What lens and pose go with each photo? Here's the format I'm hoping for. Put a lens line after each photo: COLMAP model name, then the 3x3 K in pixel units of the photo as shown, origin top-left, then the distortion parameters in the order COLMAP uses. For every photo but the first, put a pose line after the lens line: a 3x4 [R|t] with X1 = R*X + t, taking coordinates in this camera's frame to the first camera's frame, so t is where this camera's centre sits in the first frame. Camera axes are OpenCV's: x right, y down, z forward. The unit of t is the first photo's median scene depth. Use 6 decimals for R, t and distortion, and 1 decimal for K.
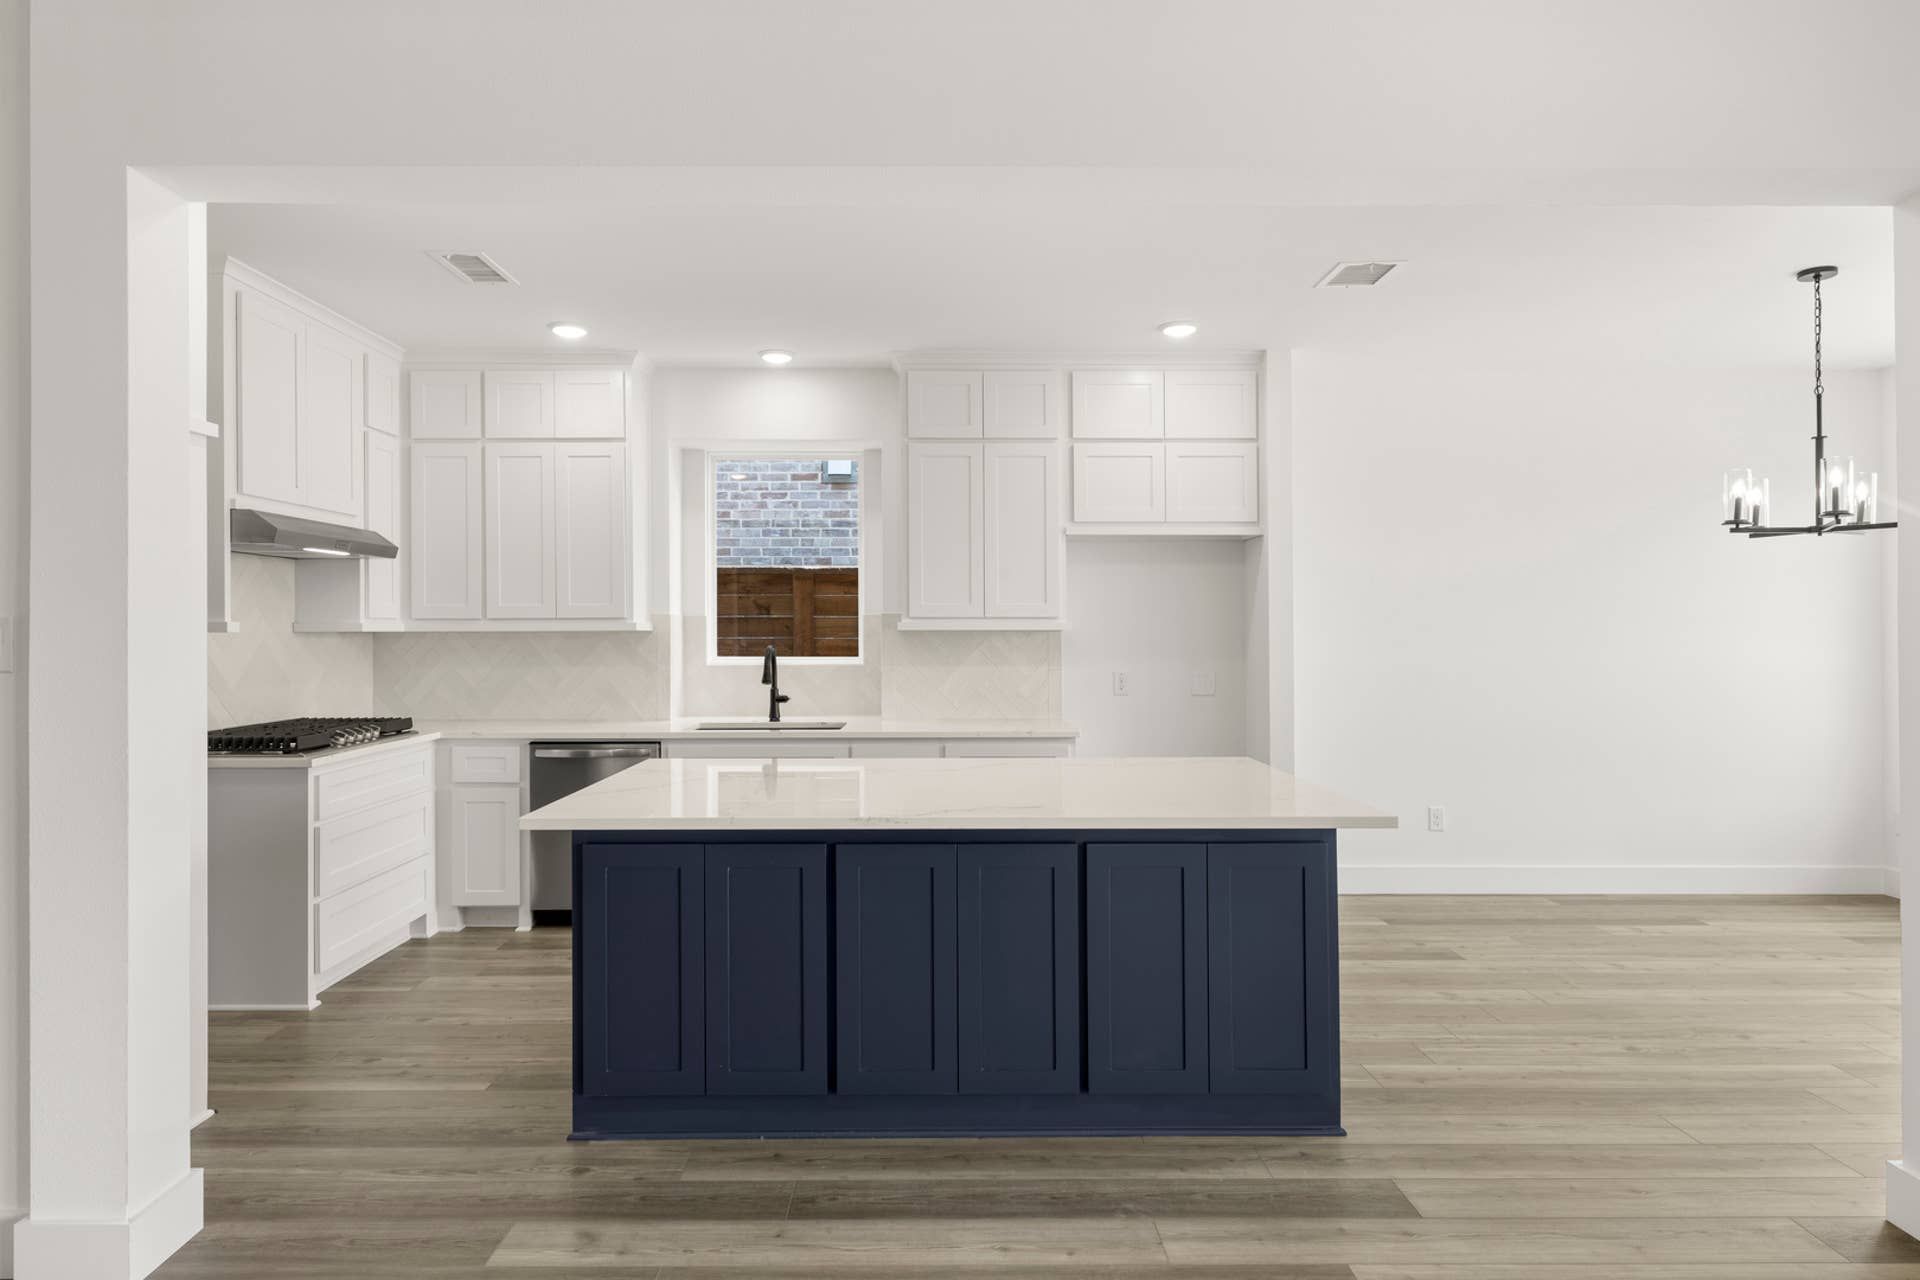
lens RADIAL K [[1127.9, 0, 979.7], [0, 1127.9, 628.3], [0, 0, 1]] dist [0.018286, -0.010467]
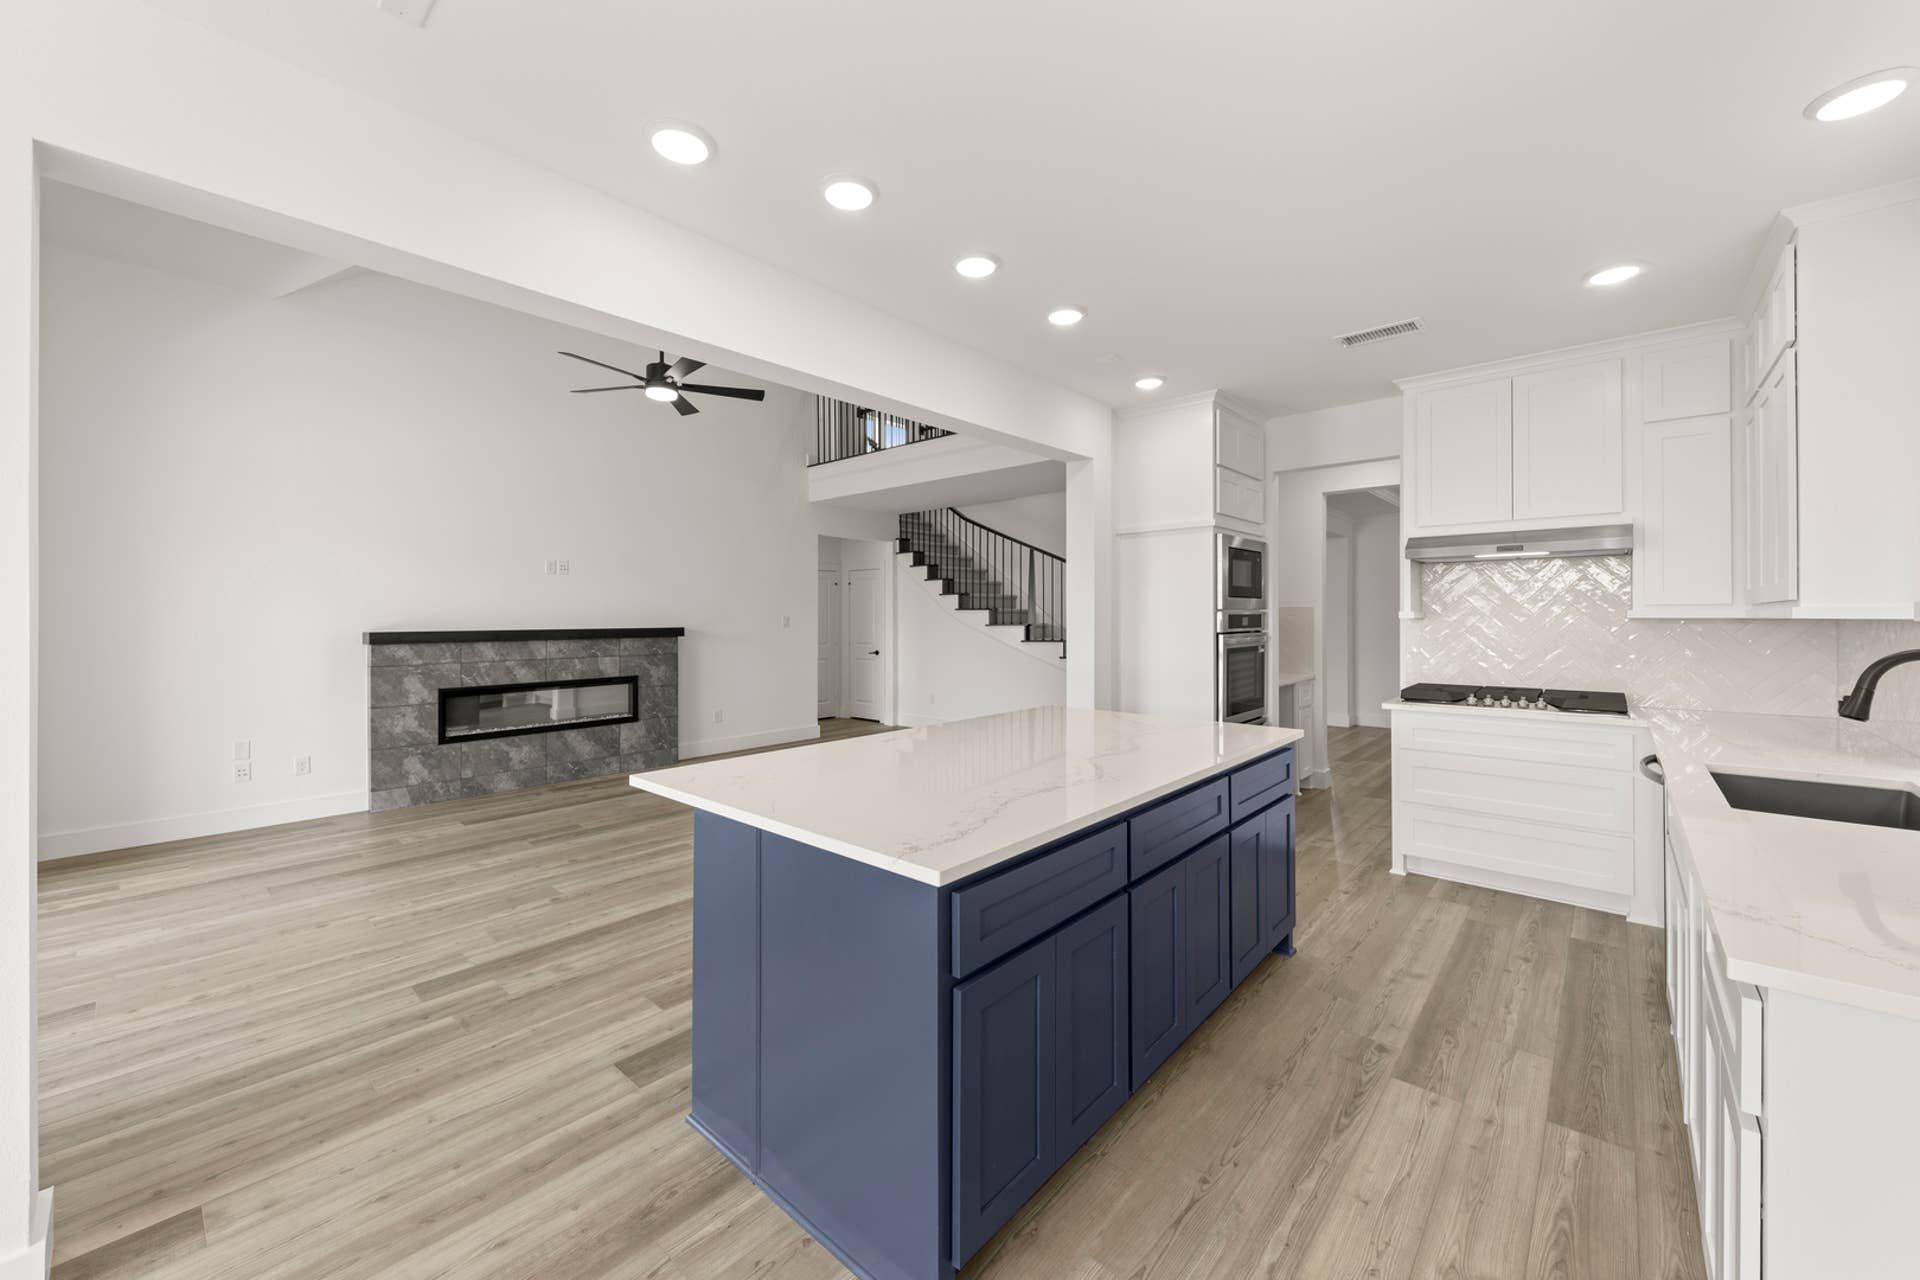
lens RADIAL K [[713.9, 0, 961.2], [0, 713.9, 622.2], [0, 0, 1]] dist [0.004260, -0.000718]
pose [[-0.697525, 0.013343, -0.716436, 0.410685], [0.004316, 0.999887, 0.014420, -0.006093], [0.716547, 0.006966, -0.697504, 1.100666]]
